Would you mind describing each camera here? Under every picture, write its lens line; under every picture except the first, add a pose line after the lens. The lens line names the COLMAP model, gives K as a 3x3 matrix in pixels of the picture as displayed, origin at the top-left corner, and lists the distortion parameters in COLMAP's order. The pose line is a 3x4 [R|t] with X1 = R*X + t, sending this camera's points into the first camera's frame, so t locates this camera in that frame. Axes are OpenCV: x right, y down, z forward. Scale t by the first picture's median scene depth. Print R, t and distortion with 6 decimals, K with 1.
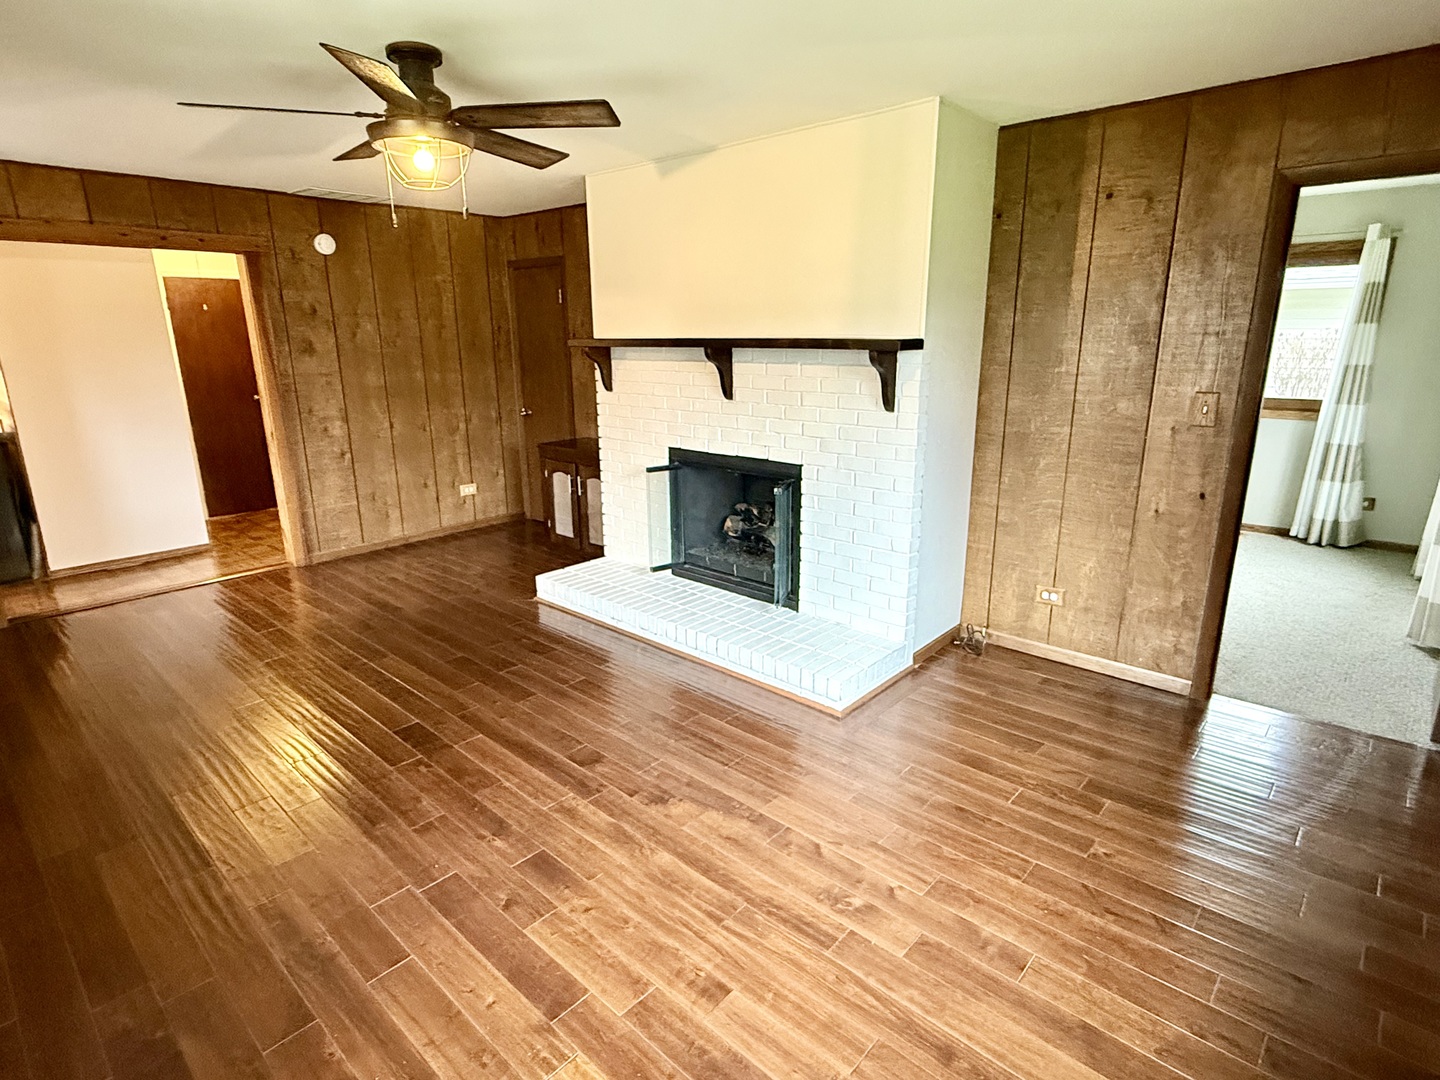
lens RADIAL K [[755.6, 0, 721.3], [0, 755.6, 541.1], [0, 0, 1]] dist [-0.002116, 0.000527]
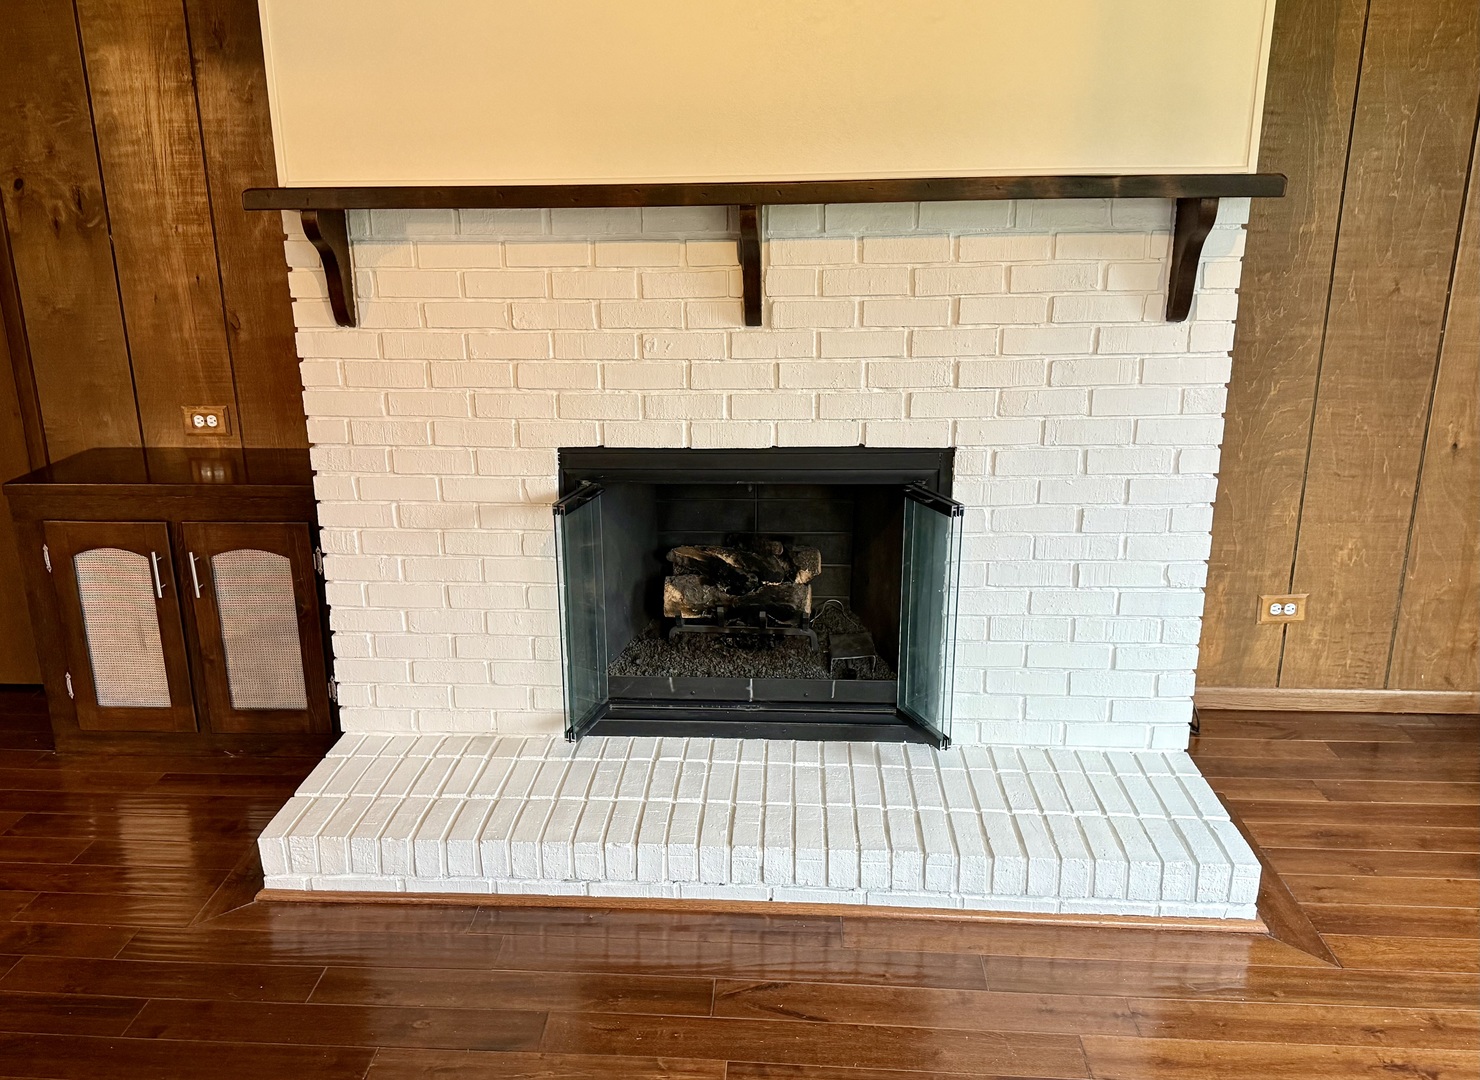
lens RADIAL K [[1248.1, 0, 704.3], [0, 1248.1, 575.6], [0, 0, 1]] dist [0.033074, -0.020811]
pose [[0.789538, -0.190375, 0.583427, -0.491864], [0.171123, 0.981257, 0.088612, -0.116932], [-0.589361, 0.029876, 0.807317, 0.448435]]
